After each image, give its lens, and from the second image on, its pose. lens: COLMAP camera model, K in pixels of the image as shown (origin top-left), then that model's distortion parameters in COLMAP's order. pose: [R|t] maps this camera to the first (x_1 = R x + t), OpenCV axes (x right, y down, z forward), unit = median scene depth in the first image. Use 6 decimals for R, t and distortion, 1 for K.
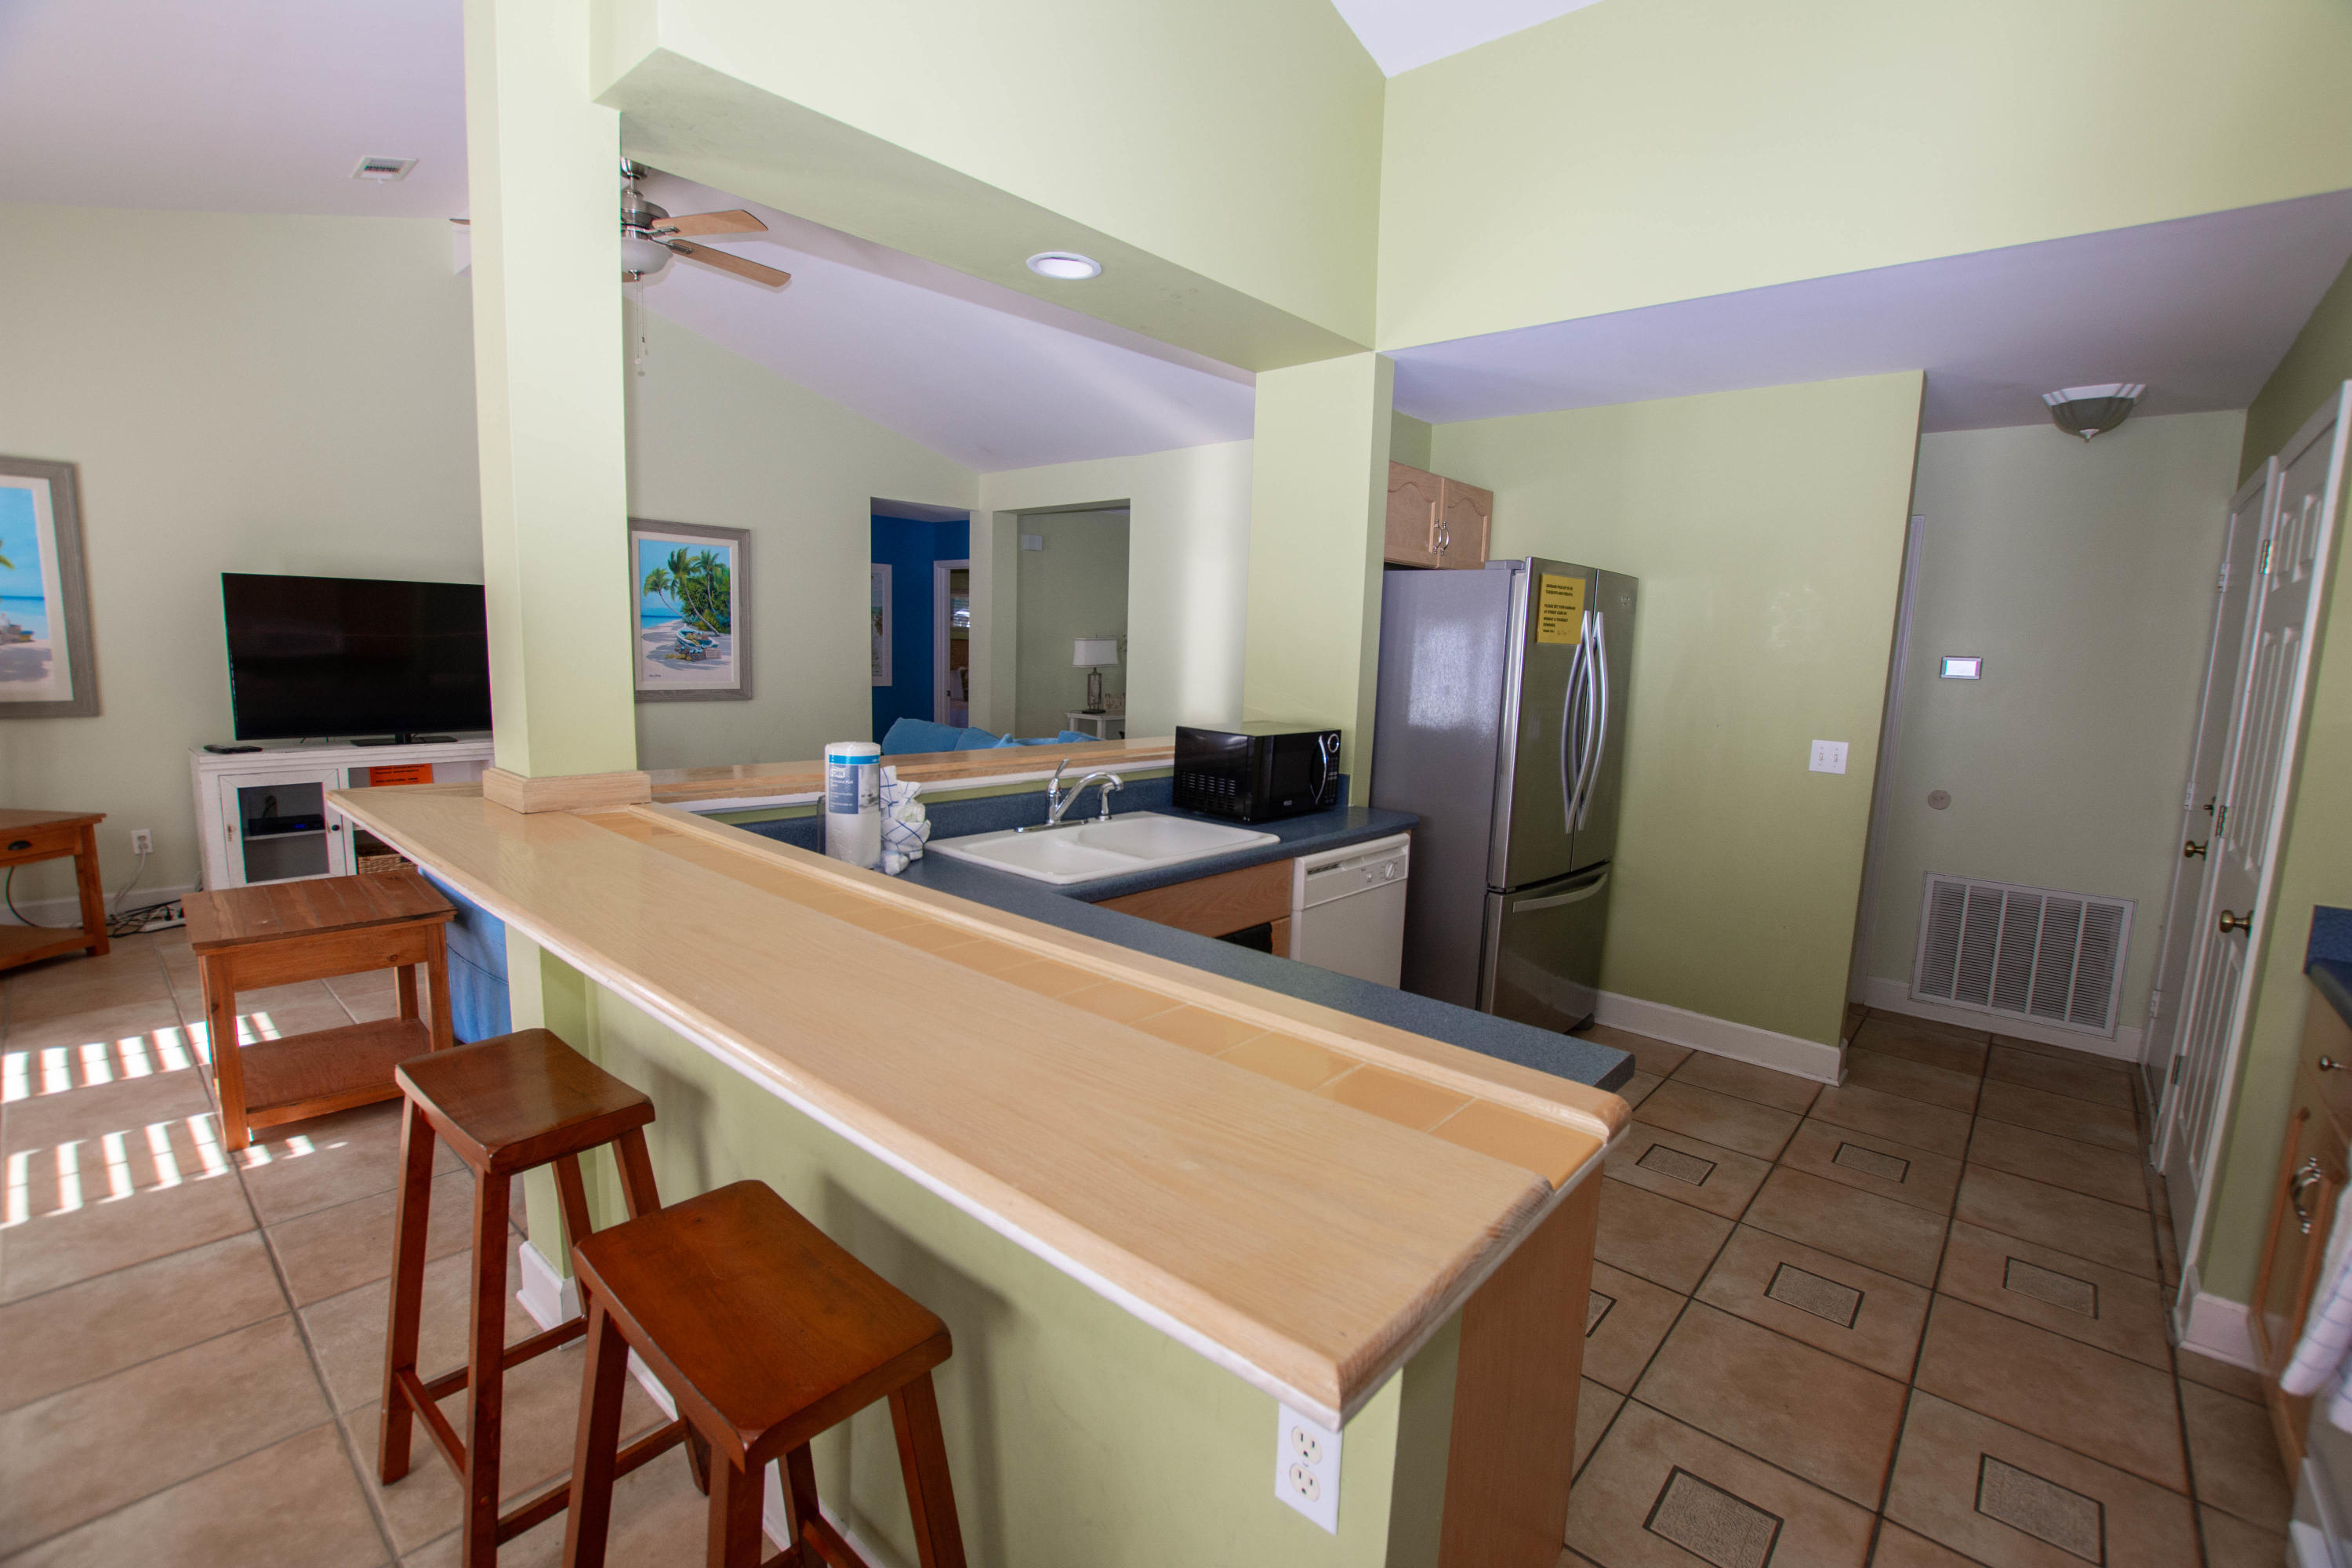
lens RADIAL K [[1033.3, 0, 1188.1], [0, 1033.3, 782.1], [0, 0, 1]] dist [-0.037220, 0.006549]
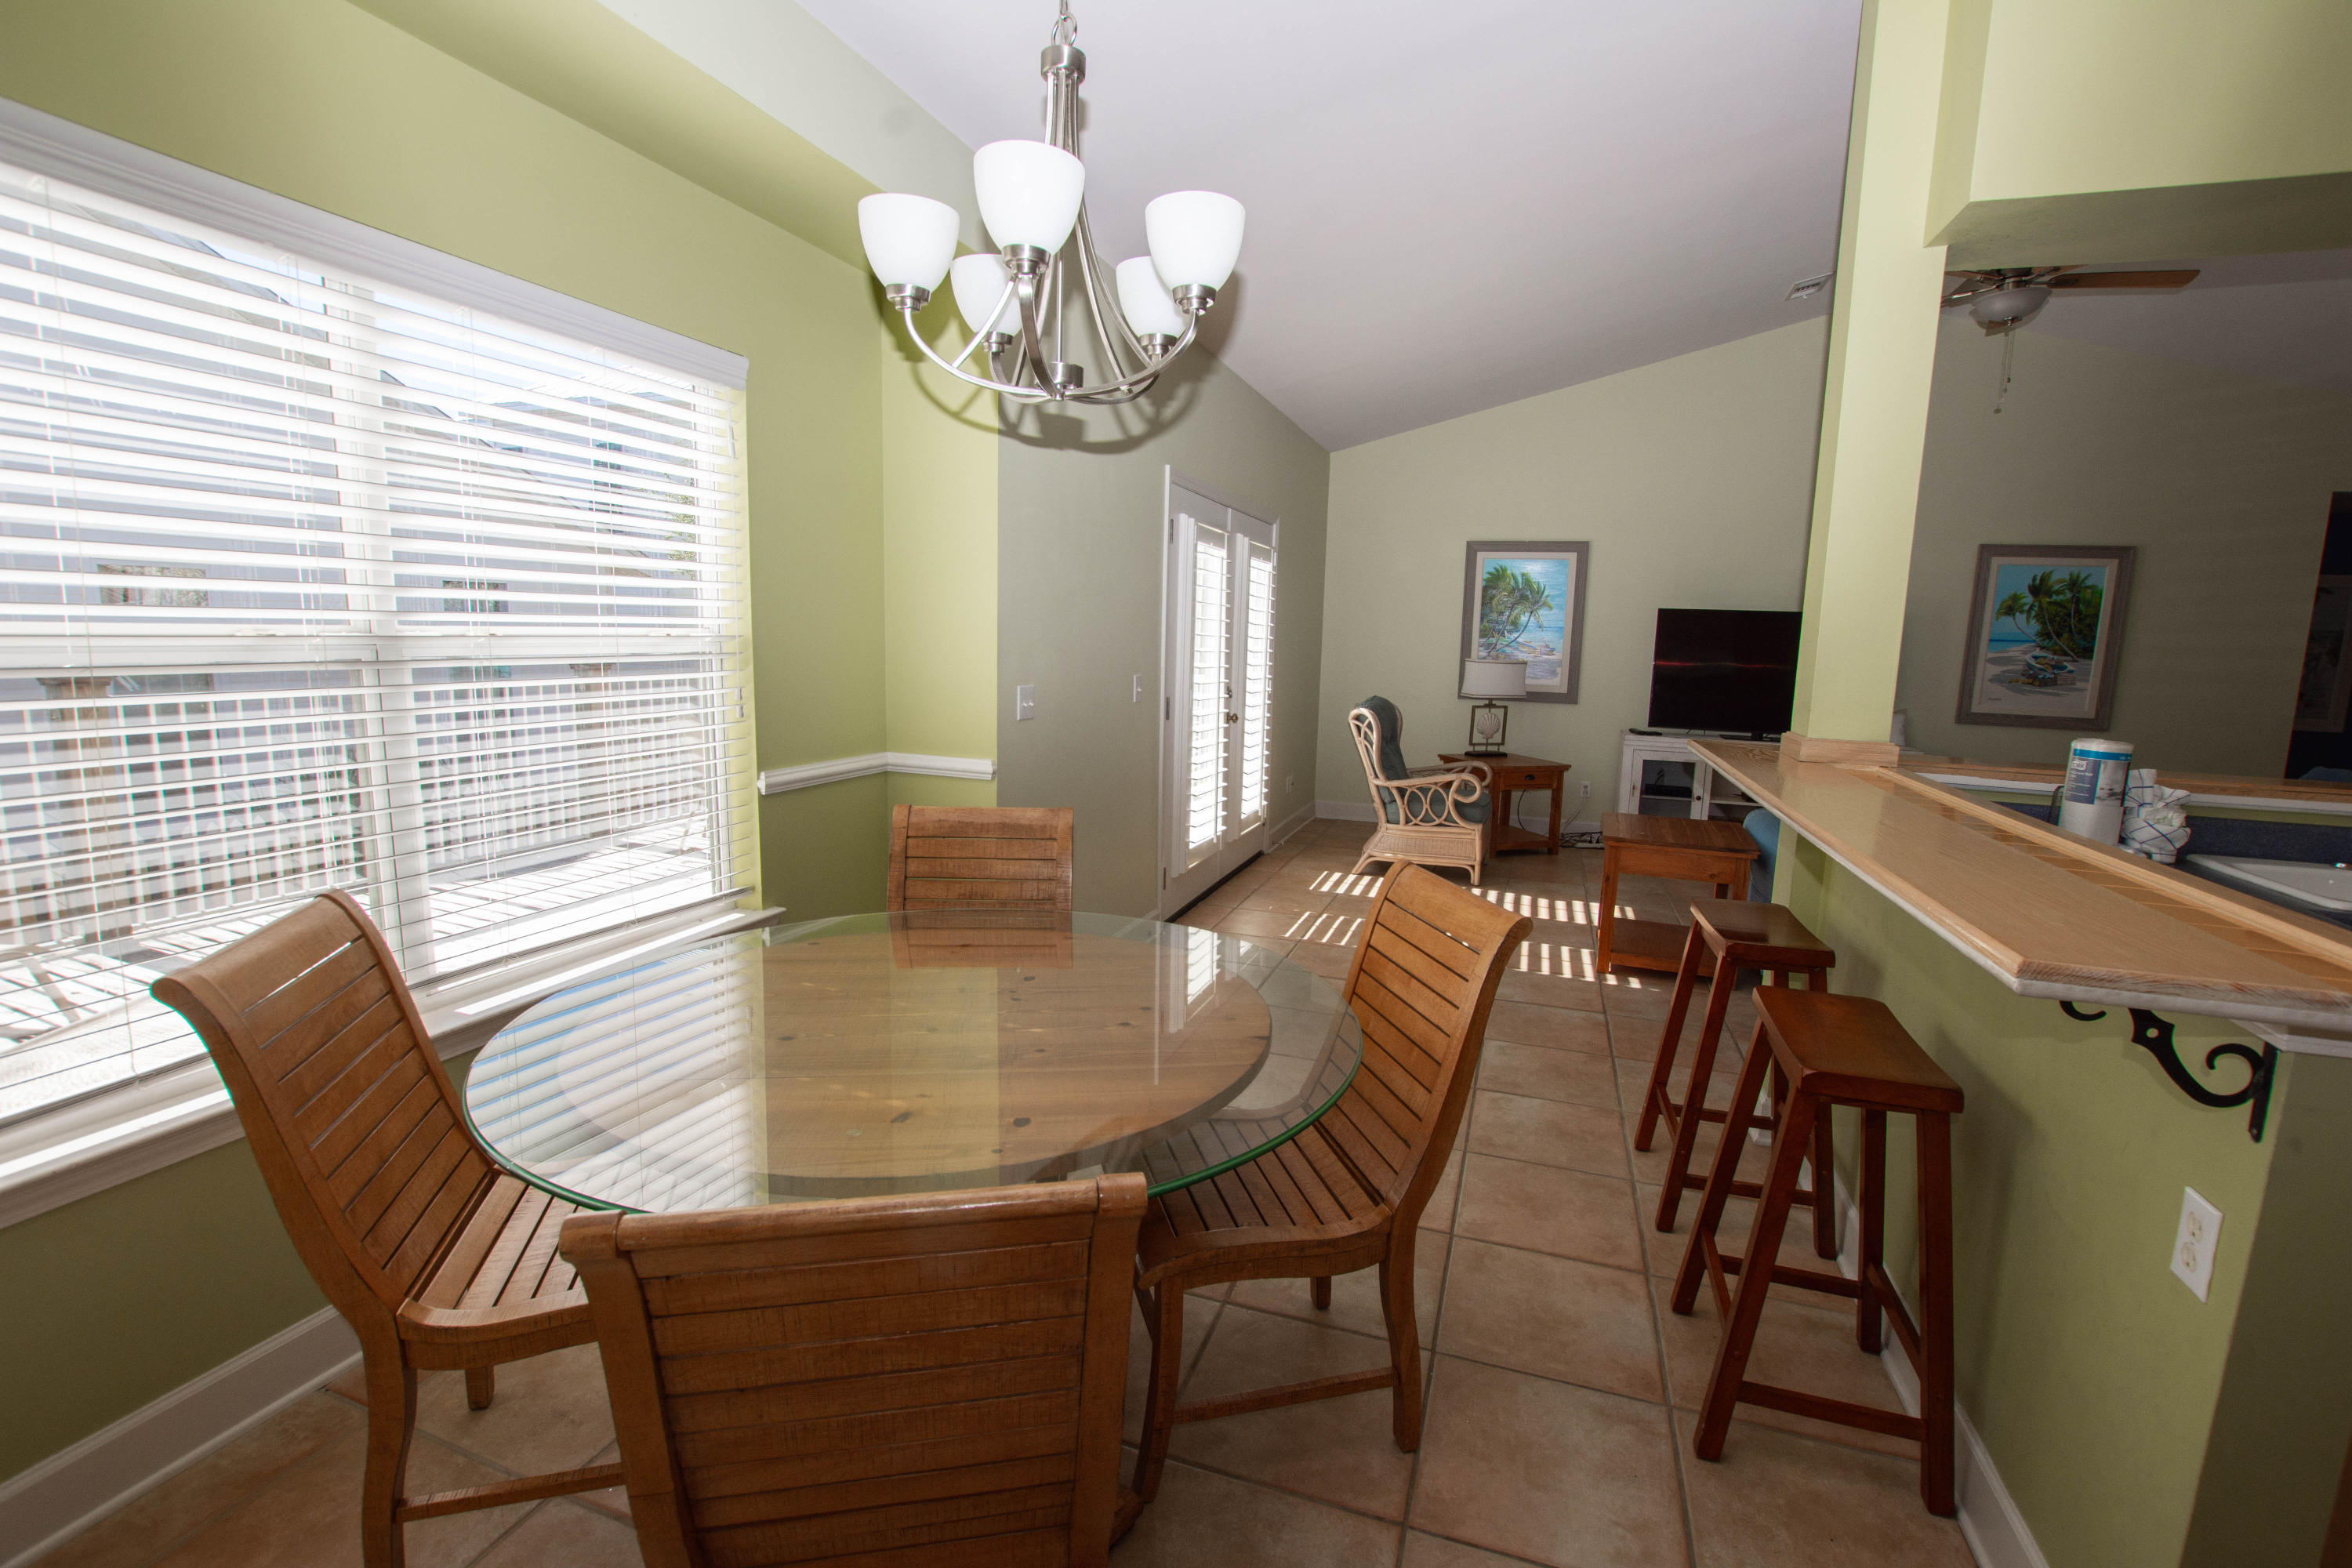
lens RADIAL K [[1033.3, 0, 1188.1], [0, 1033.3, 782.1], [0, 0, 1]] dist [-0.037220, 0.006549]
pose [[0.376097, 0.112052, -0.919780, 0.191263], [-0.142251, 0.987876, 0.062181, 0.050085], [0.915596, 0.107454, 0.387476, -0.189353]]
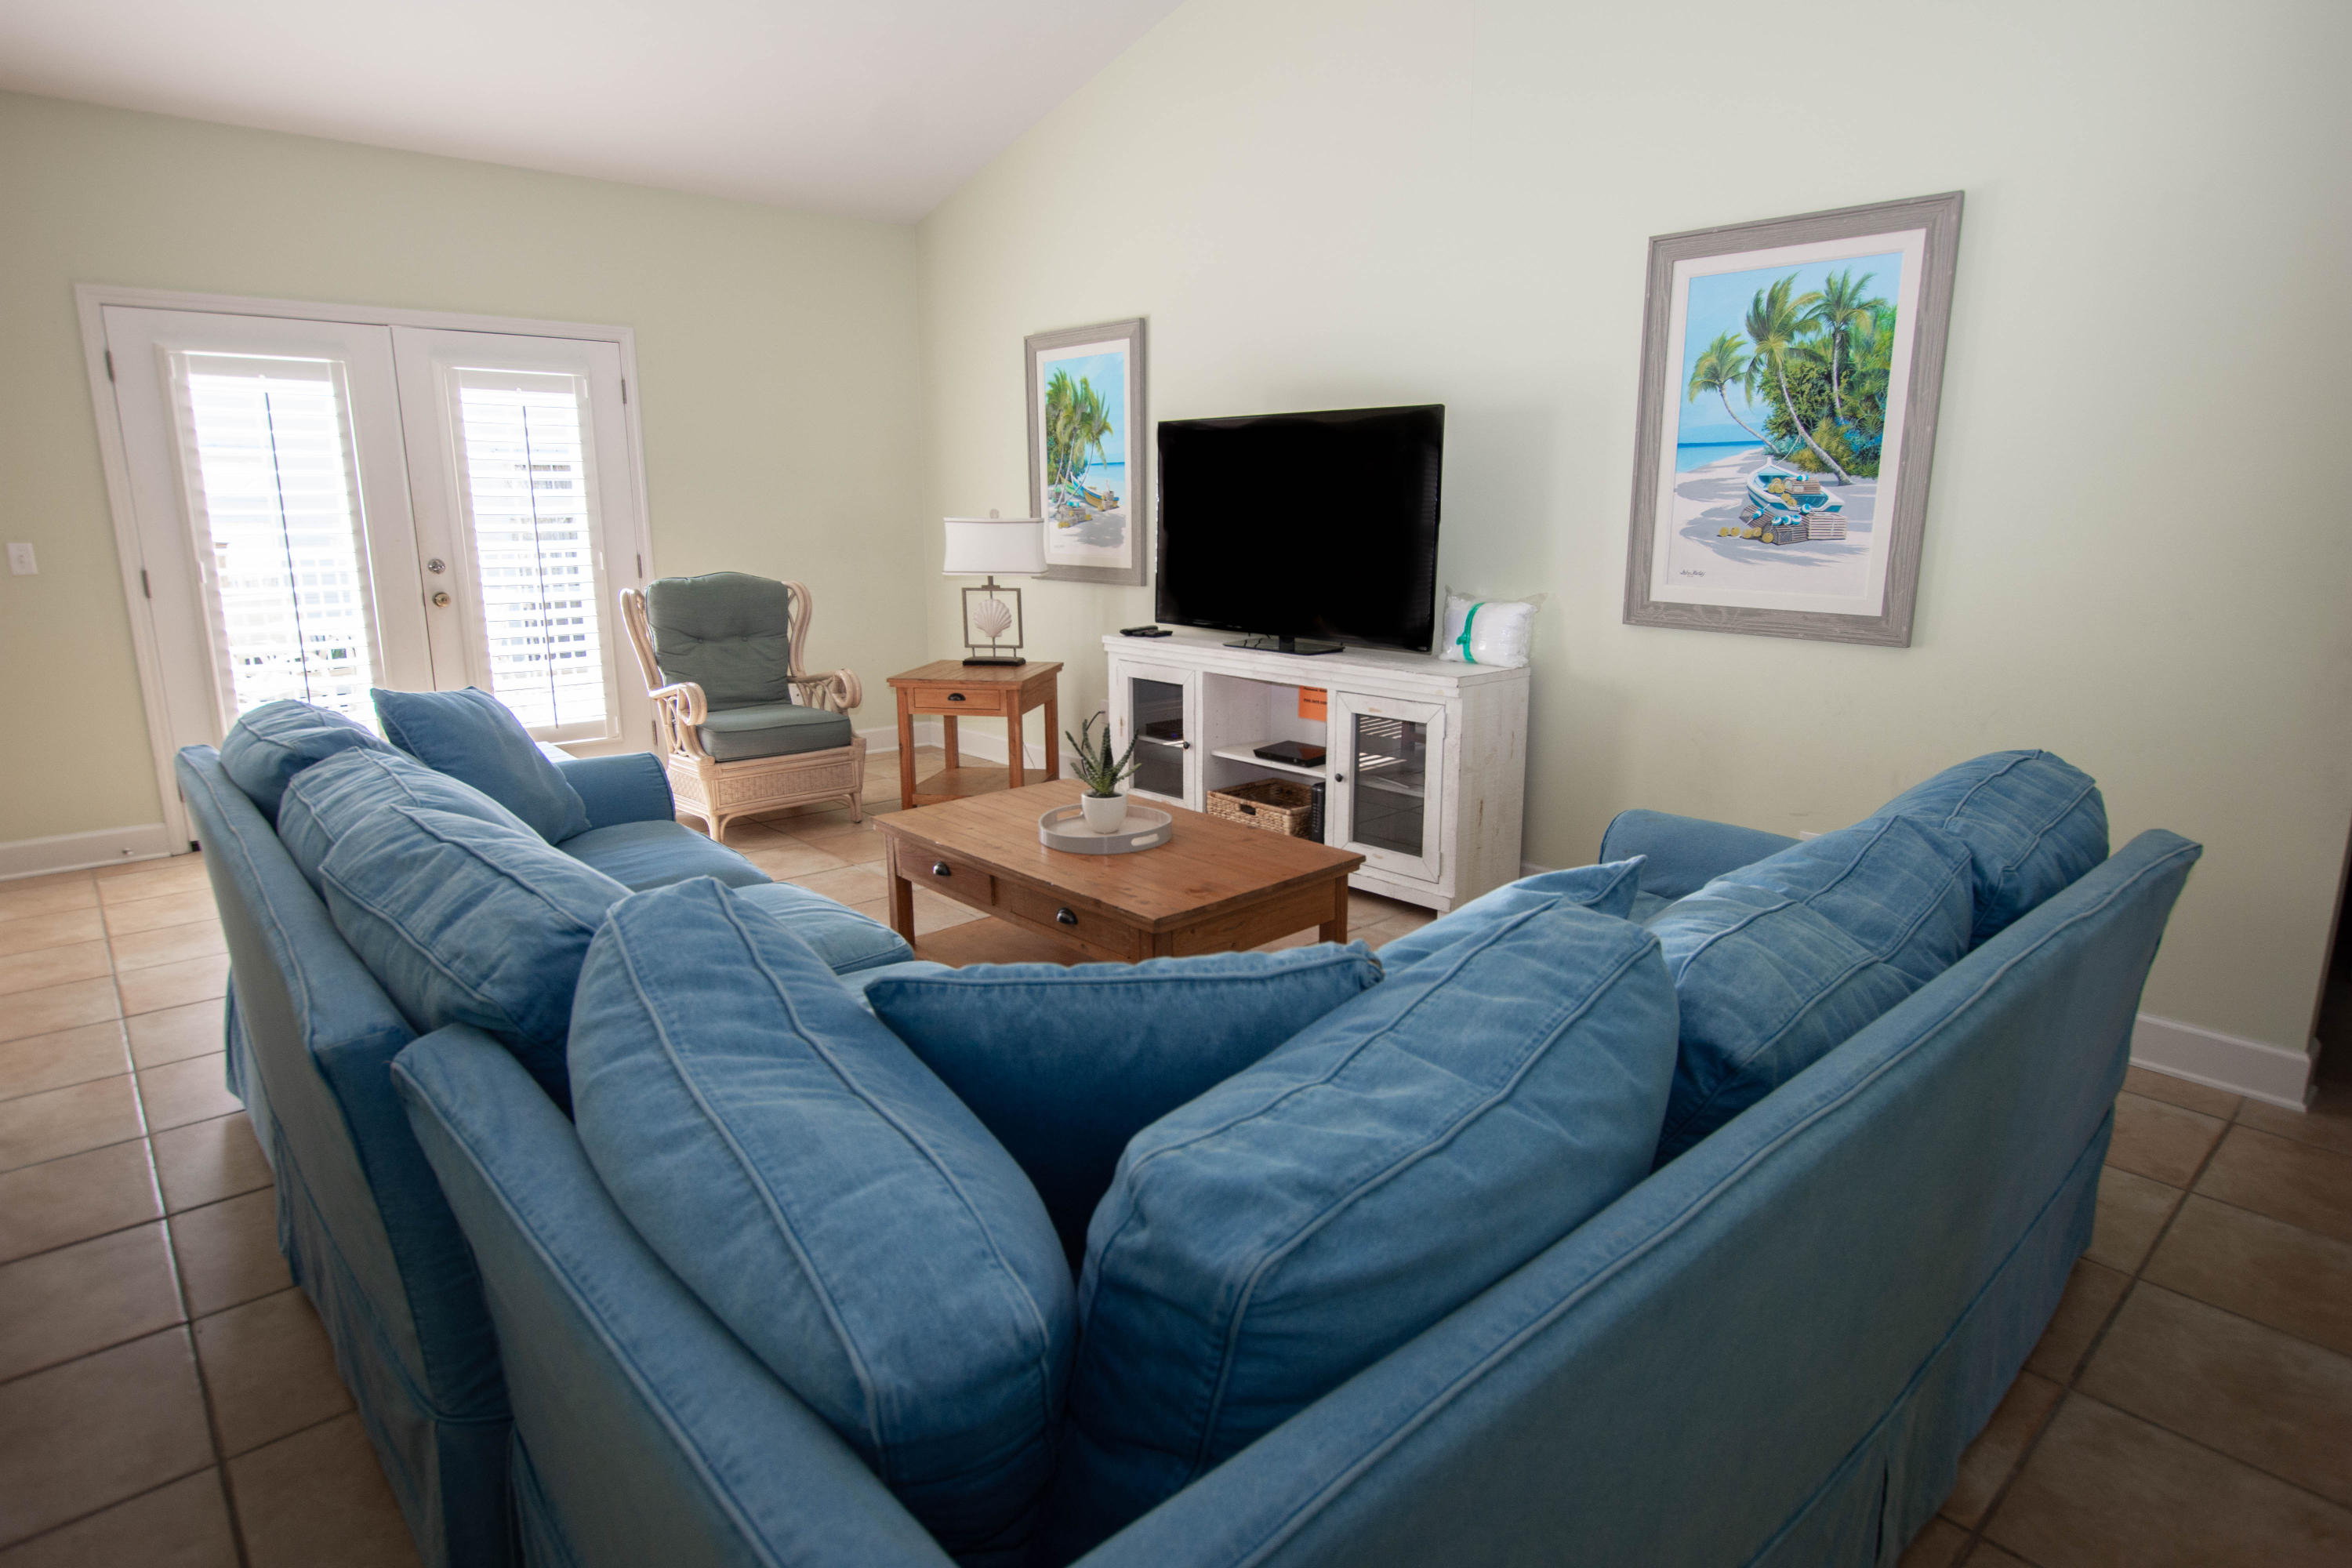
lens RADIAL K [[1276.8, 0, 1187.9], [0, 1276.8, 785.2], [0, 0, 1]] dist [-0.021303, 0.003664]
pose [[-0.118533, 0.185532, -0.975463, 0.173441], [-0.139328, 0.969562, 0.201340, -0.171095], [0.983126, 0.159775, -0.089075, 1.513068]]
